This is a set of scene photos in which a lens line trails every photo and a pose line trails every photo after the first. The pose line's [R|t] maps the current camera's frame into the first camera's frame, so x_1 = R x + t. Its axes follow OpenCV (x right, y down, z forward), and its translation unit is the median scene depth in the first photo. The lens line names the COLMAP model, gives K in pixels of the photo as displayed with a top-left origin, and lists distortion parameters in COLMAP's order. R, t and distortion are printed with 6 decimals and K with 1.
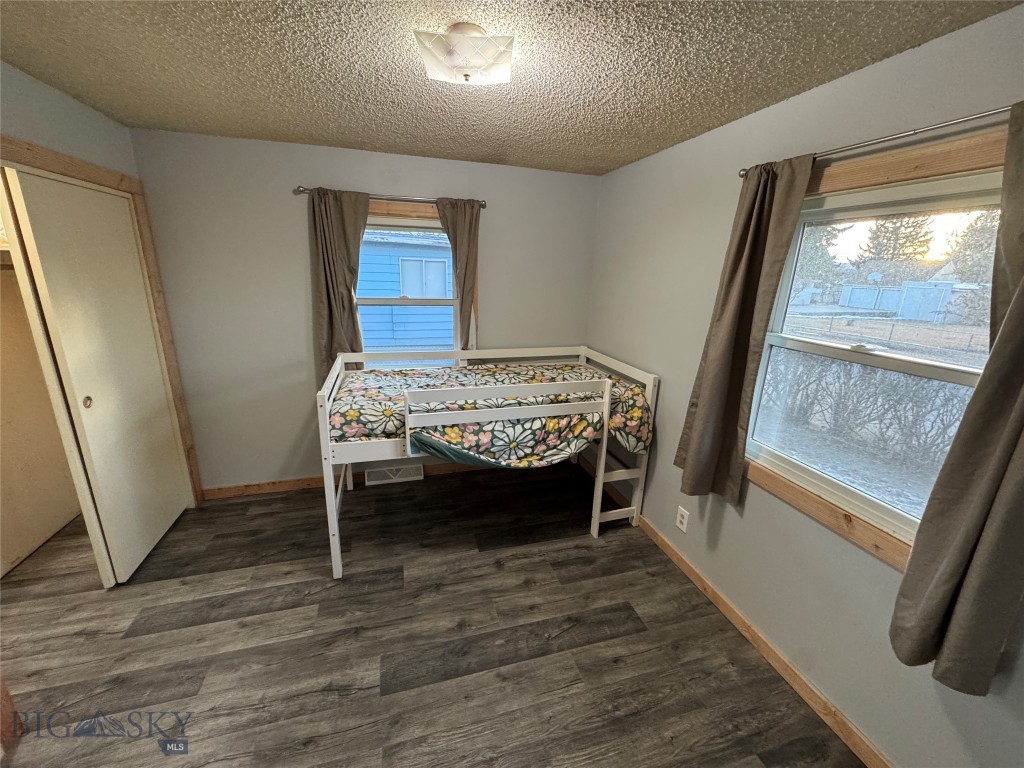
lens RADIAL K [[406.7, 0, 512.0], [0, 406.7, 383.1], [0, 0, 1]] dist [-0.003945, 0.000190]
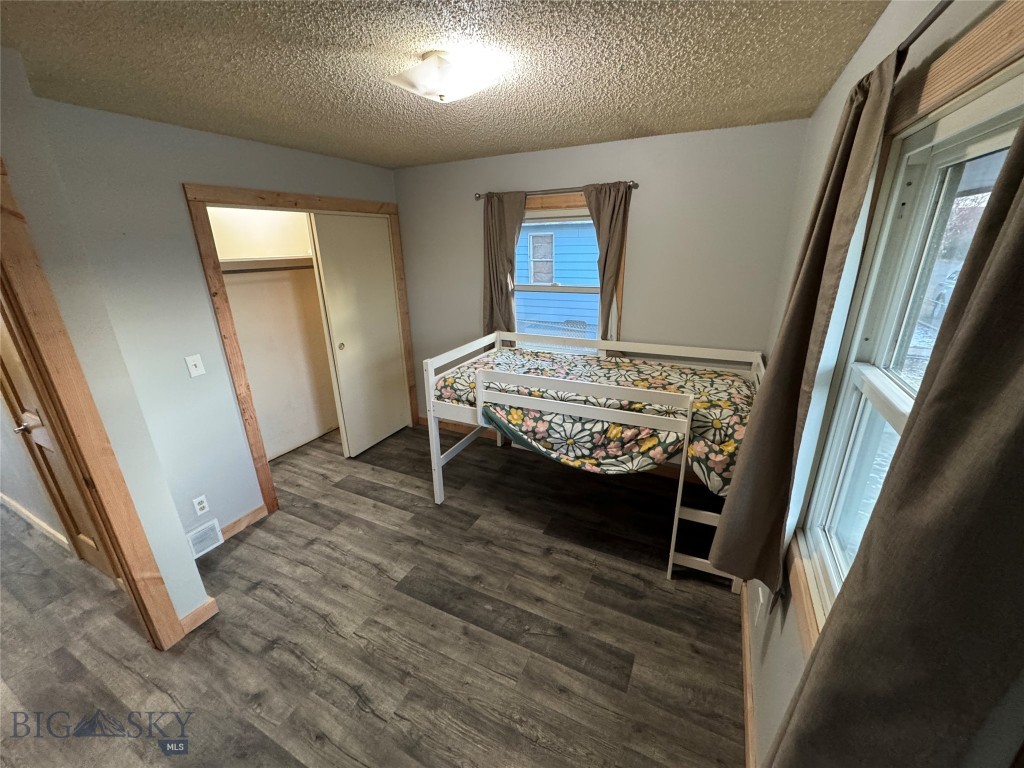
lens RADIAL K [[406.7, 0, 512.5], [0, 406.7, 383.6], [0, 0, 1]] dist [-0.003945, 0.000190]
pose [[0.733630, 0.177989, -0.655825, 0.526249], [-0.143737, 0.983897, 0.106238, -0.070068], [0.664173, 0.016327, 0.747400, 0.176373]]
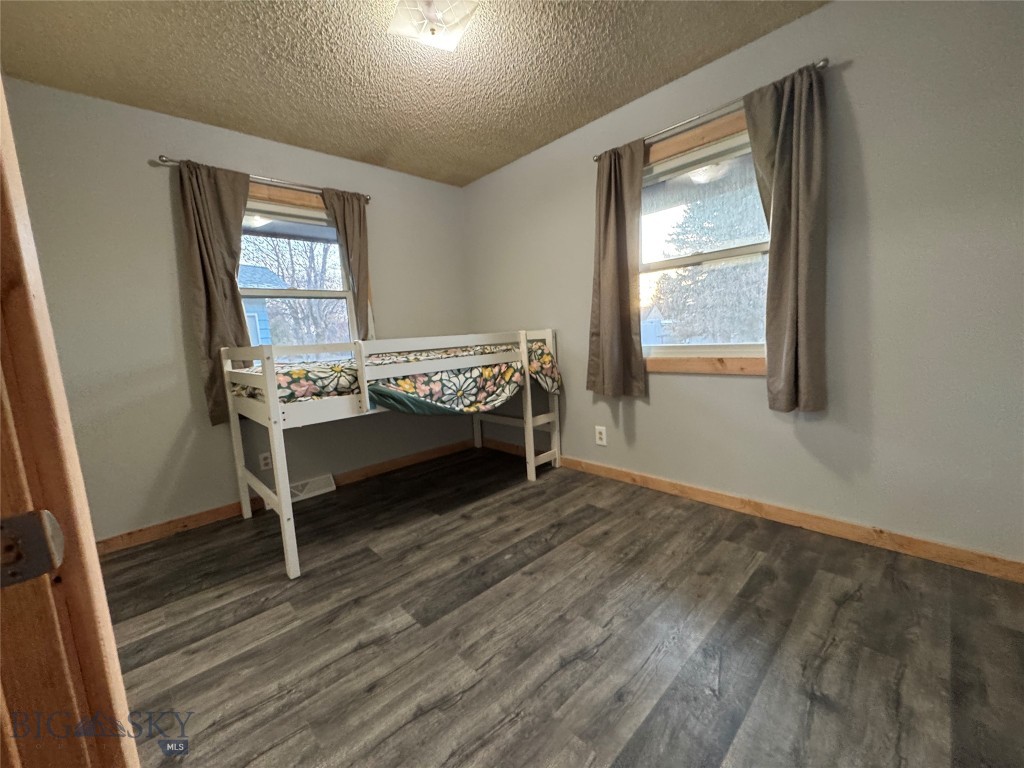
lens RADIAL K [[406.7, 0, 512.0], [0, 406.7, 382.6], [0, 0, 1]] dist [-0.003945, 0.000190]
pose [[0.885909, -0.138909, 0.442572, -0.344346], [0.209066, 0.971276, -0.113640, 0.276517], [-0.414074, 0.193201, 0.889503, 0.003211]]
